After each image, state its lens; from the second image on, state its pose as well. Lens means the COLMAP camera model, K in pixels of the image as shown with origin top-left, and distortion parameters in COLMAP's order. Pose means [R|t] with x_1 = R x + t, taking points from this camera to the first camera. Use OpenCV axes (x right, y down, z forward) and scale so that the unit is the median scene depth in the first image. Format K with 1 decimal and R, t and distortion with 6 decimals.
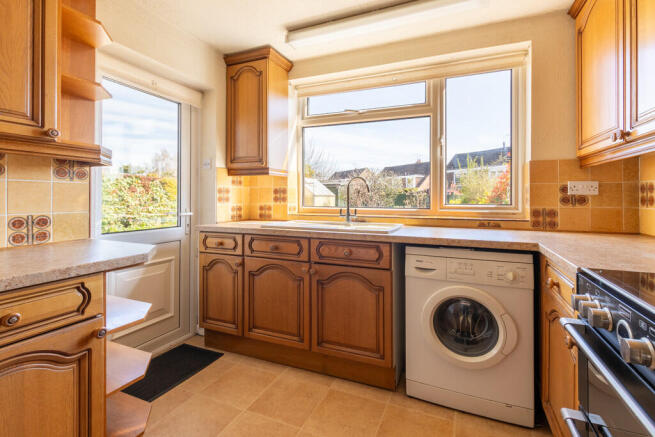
lens RADIAL K [[297.1, 0, 332.5], [0, 297.1, 196.9], [0, 0, 1]] dist [0.000855, 0.000009]
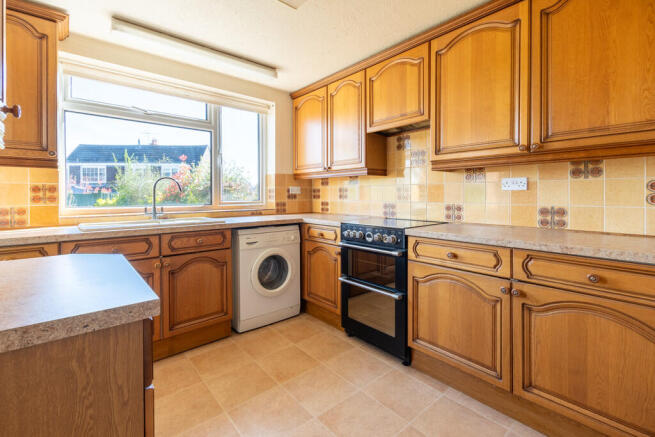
lens RADIAL K [[297.1, 0, 332.5], [0, 297.1, 196.9], [0, 0, 1]] dist [0.000855, 0.000009]
pose [[0.421599, -0.009274, 0.906735, -0.776589], [0.003278, 0.999957, 0.008703, -0.003199], [-0.906776, -0.000697, 0.421612, -0.012309]]
